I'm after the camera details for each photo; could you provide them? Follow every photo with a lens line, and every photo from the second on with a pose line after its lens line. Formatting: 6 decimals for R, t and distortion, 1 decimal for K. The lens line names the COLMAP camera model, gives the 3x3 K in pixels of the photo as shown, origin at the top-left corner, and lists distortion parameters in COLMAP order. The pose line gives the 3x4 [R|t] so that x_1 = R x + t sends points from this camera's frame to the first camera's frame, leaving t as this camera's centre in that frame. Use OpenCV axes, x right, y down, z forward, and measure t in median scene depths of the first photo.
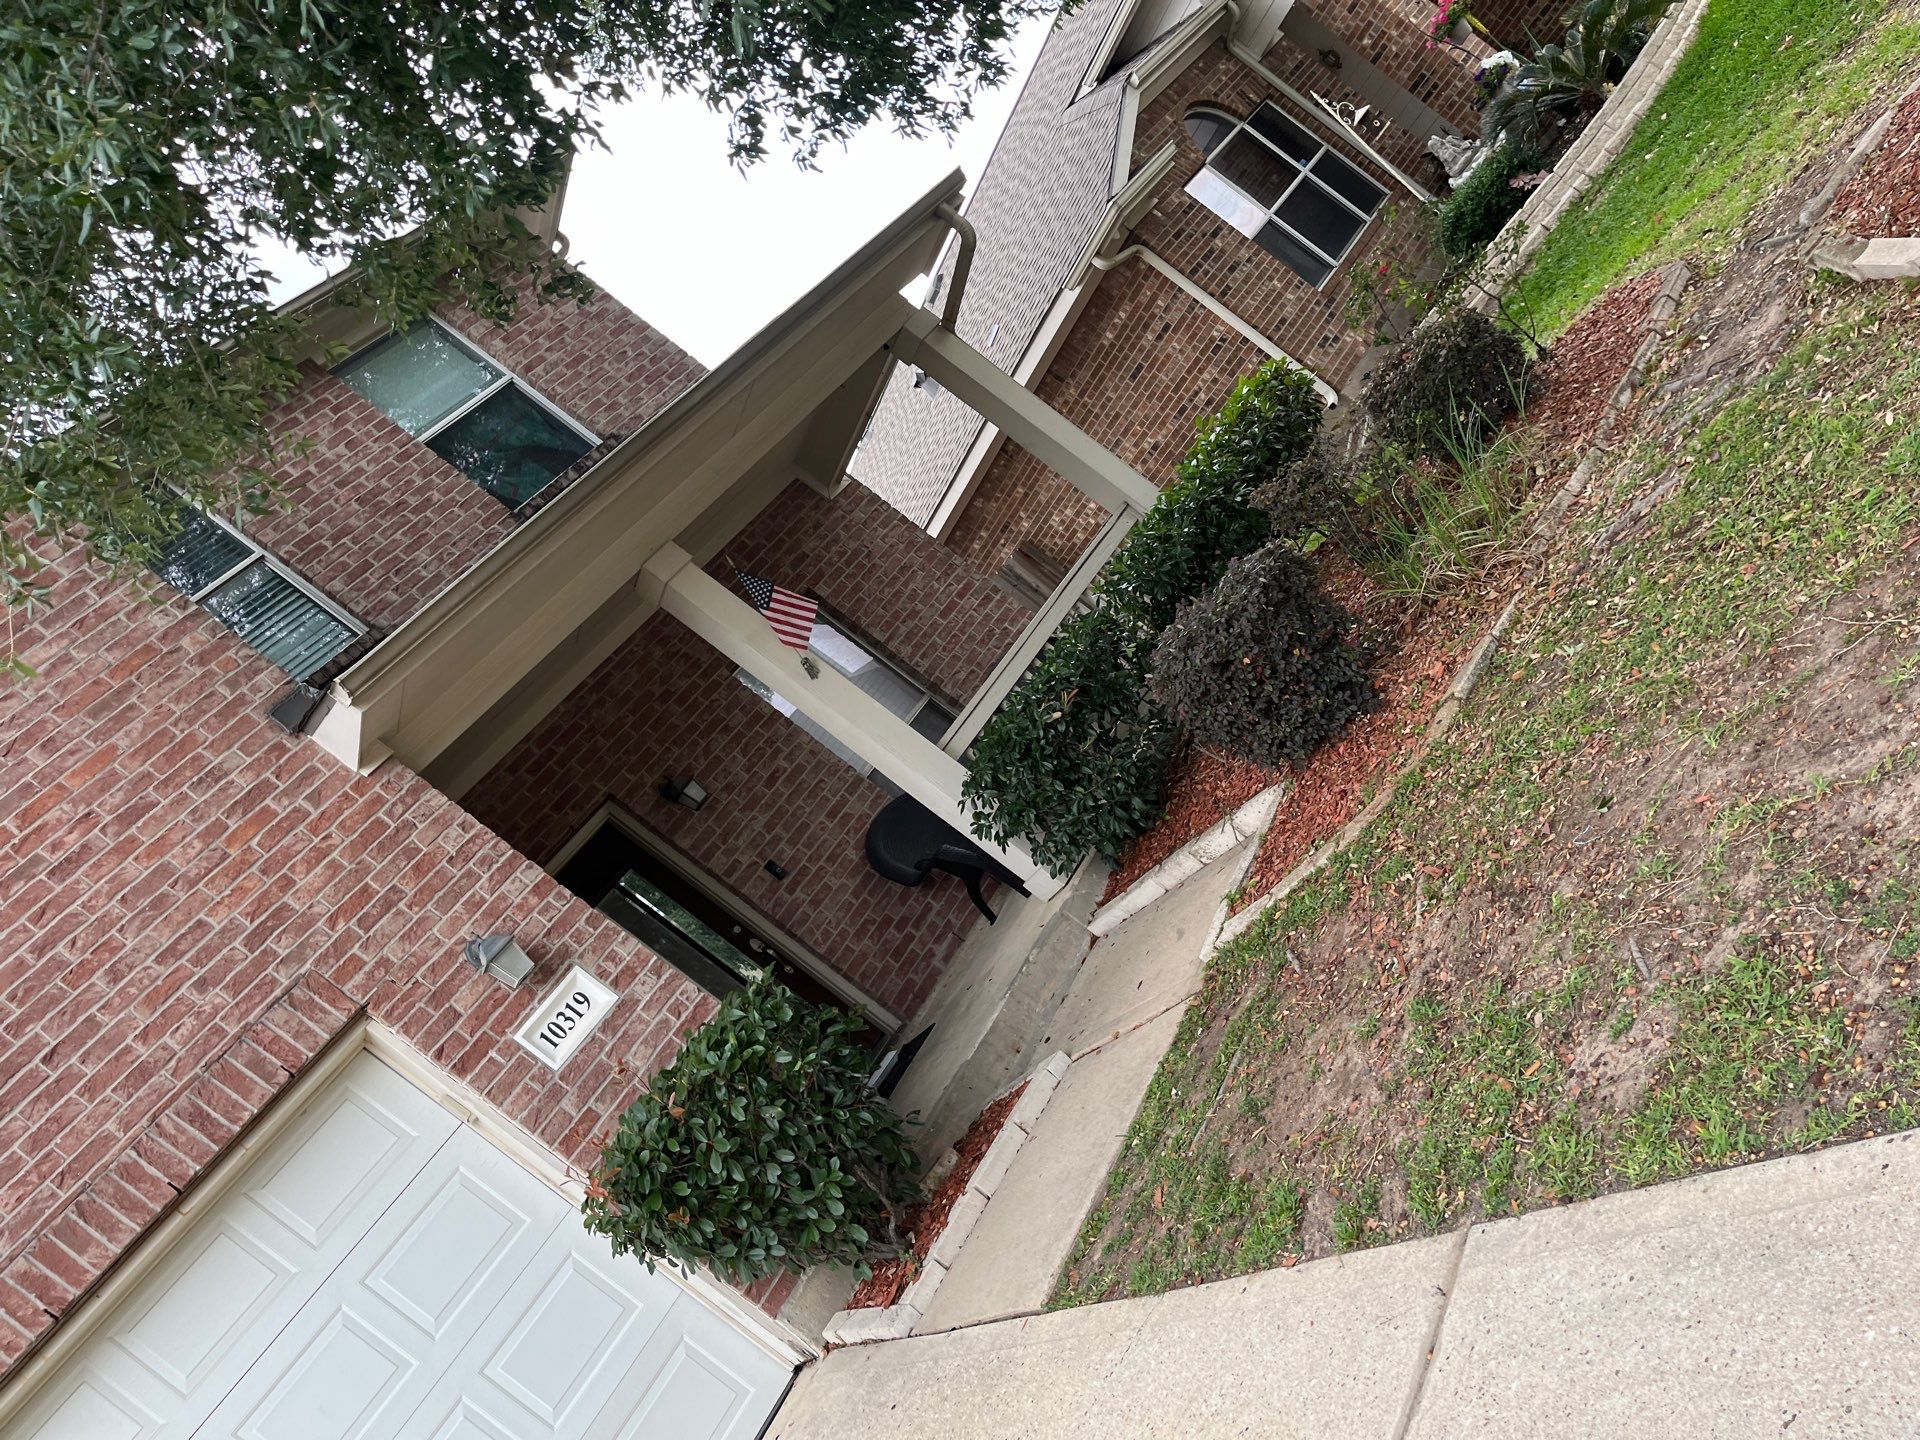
lens RADIAL K [[1452.4, 0, 981.5], [0, 1452.4, 689.6], [0, 0, 1]] dist [0.069145, -0.087957]
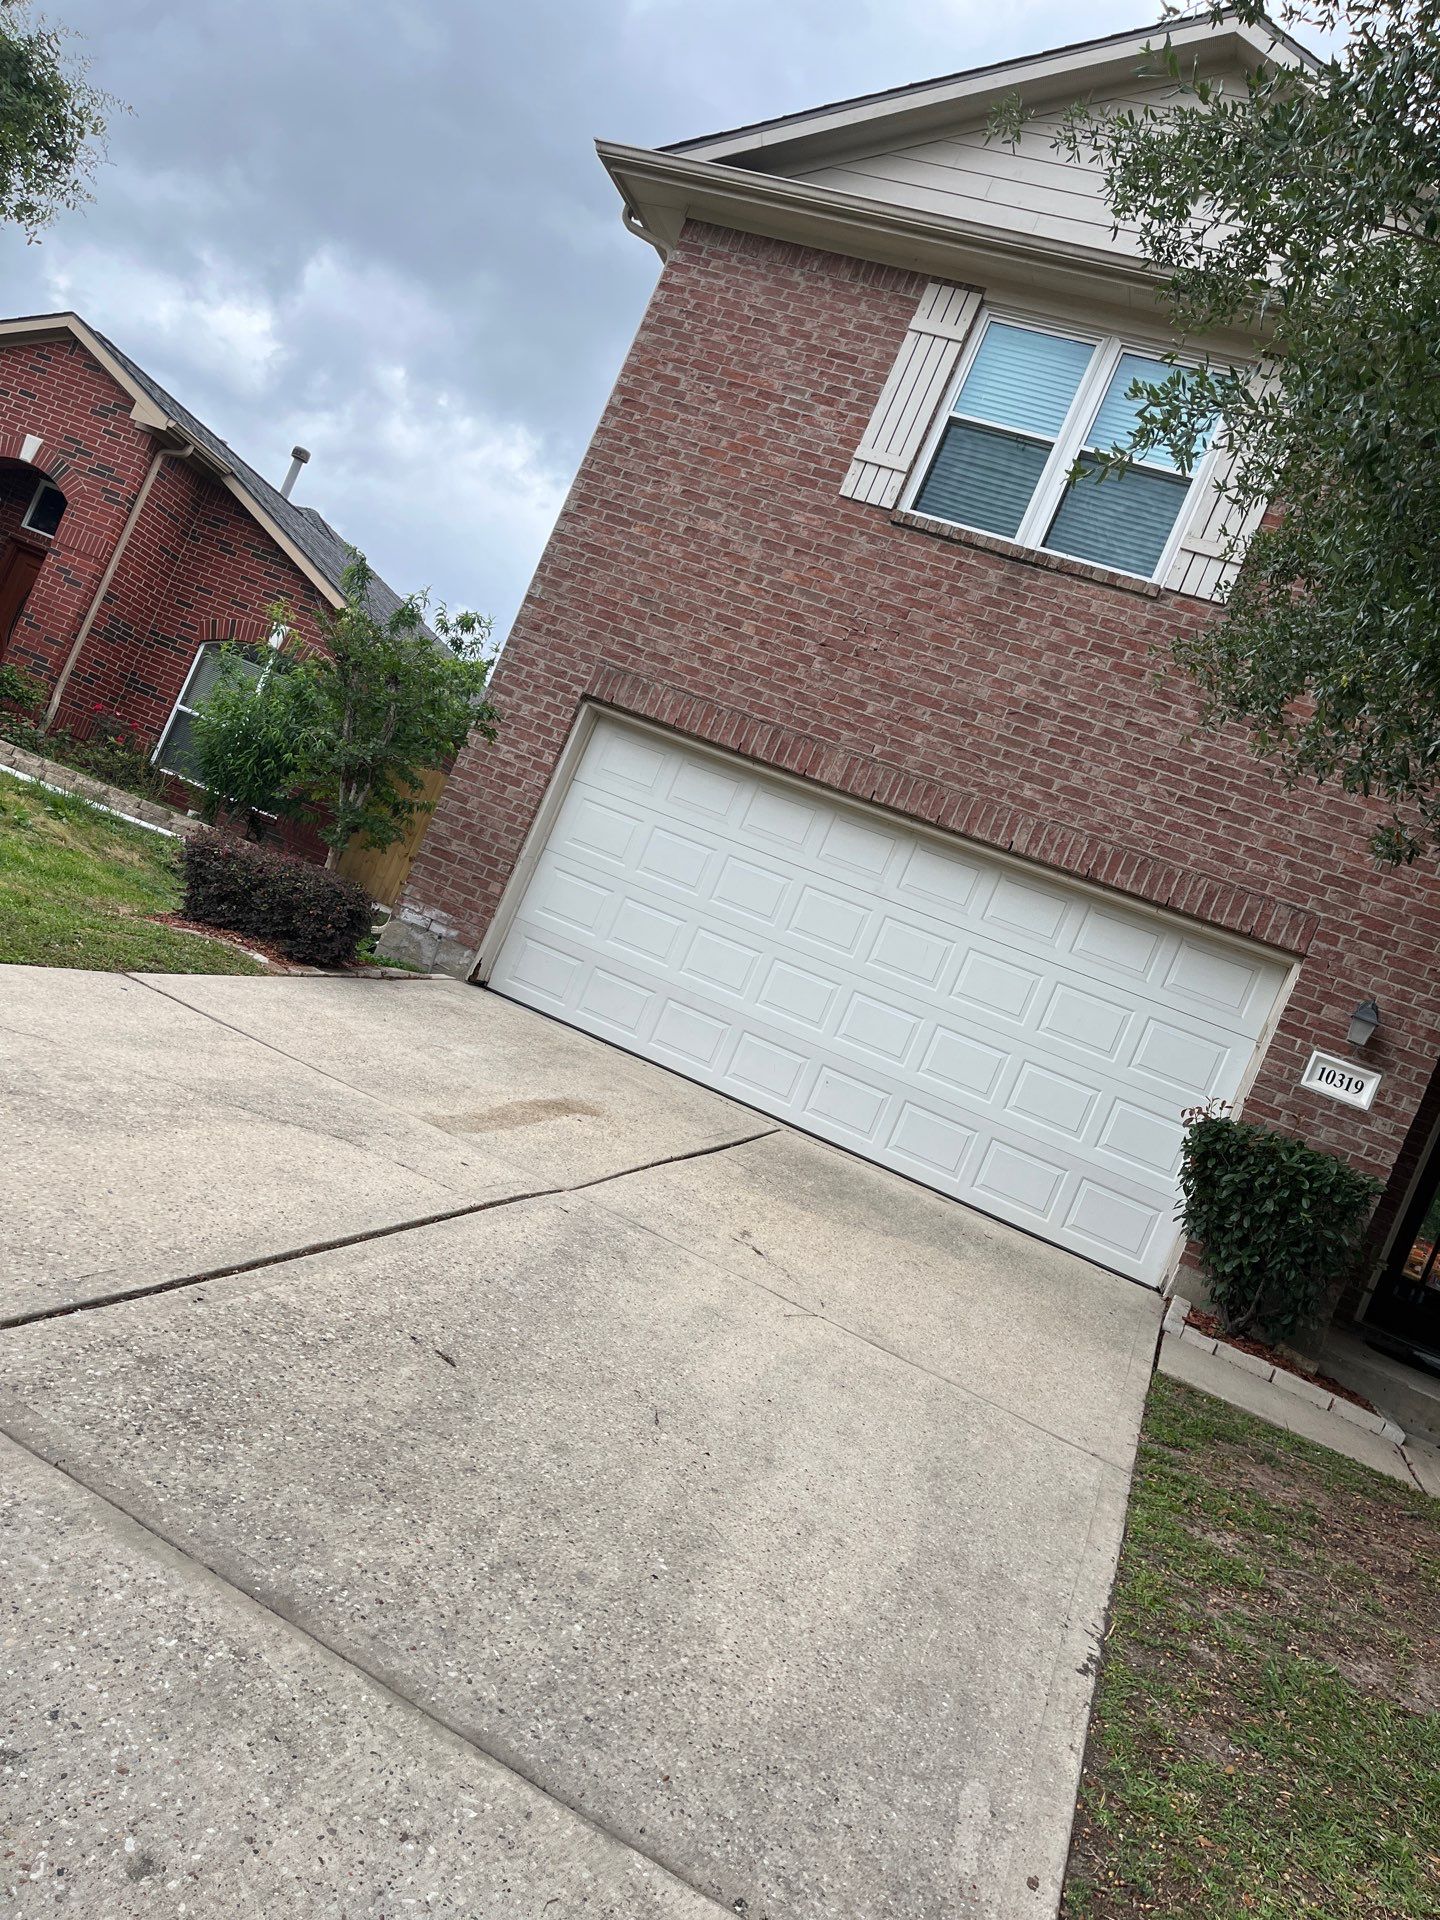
lens RADIAL K [[1452.4, 0, 713.6], [0, 1452.4, 967.7], [0, 0, 1]] dist [0.069145, -0.087957]
pose [[-0.002398, 0.857696, -0.514151, 0.394628], [-0.634524, 0.396084, 0.663699, -0.416360], [0.772900, 0.327833, 0.543279, -0.328416]]
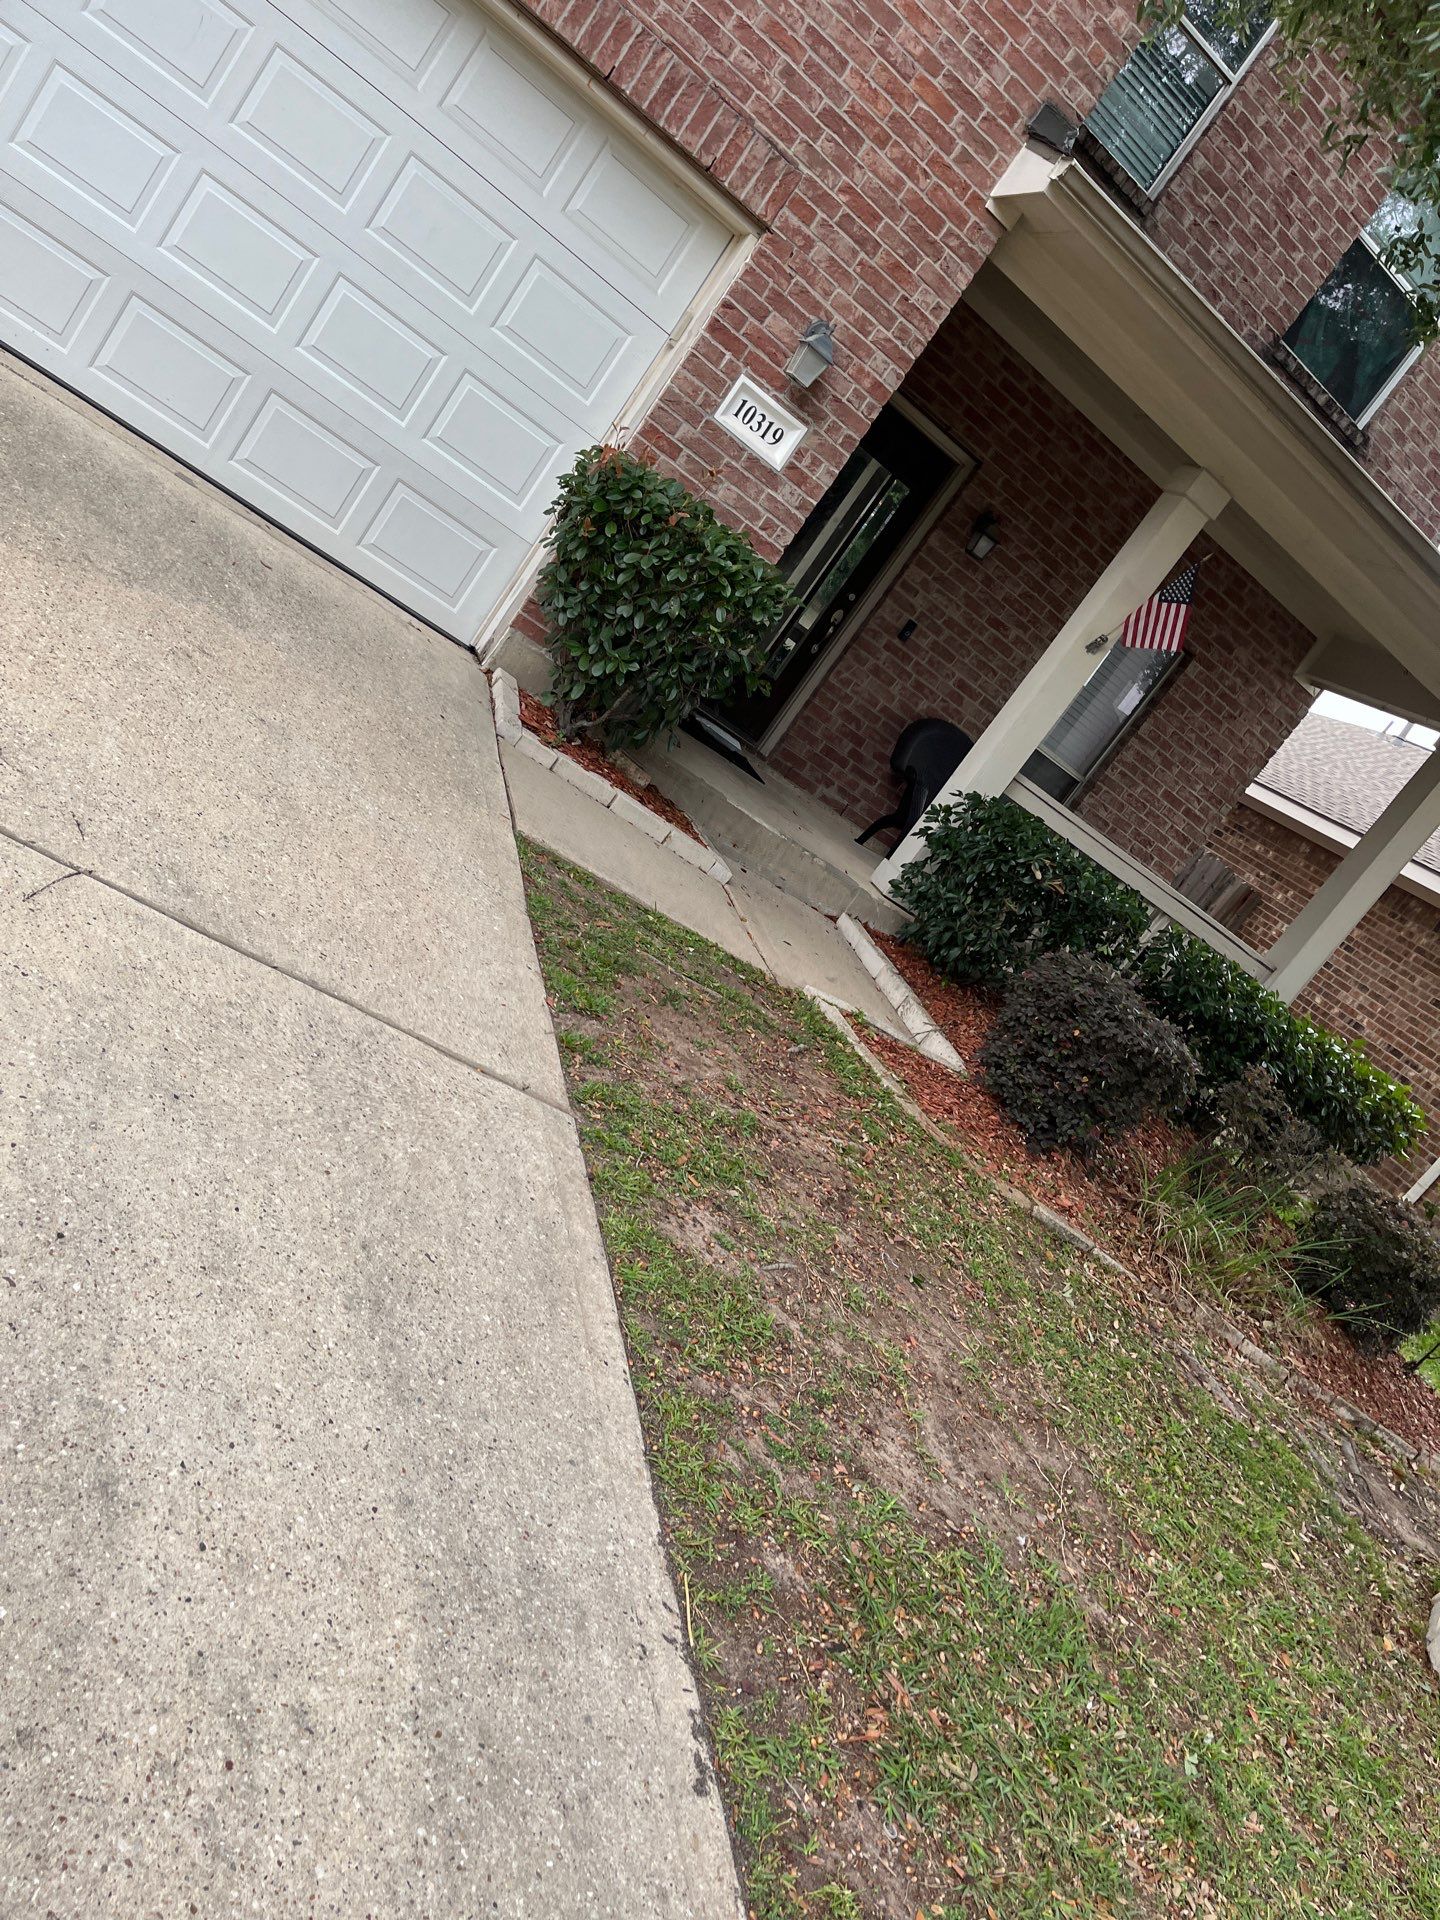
lens RADIAL K [[1452.4, 0, 735.6], [0, 1452.4, 979.0], [0, 0, 1]] dist [0.069145, -0.087957]
pose [[0.002581, 0.998349, 0.057381, 0.075149], [-0.965232, -0.012512, 0.261095, -0.053638], [0.261382, -0.056059, 0.963606, -0.094692]]
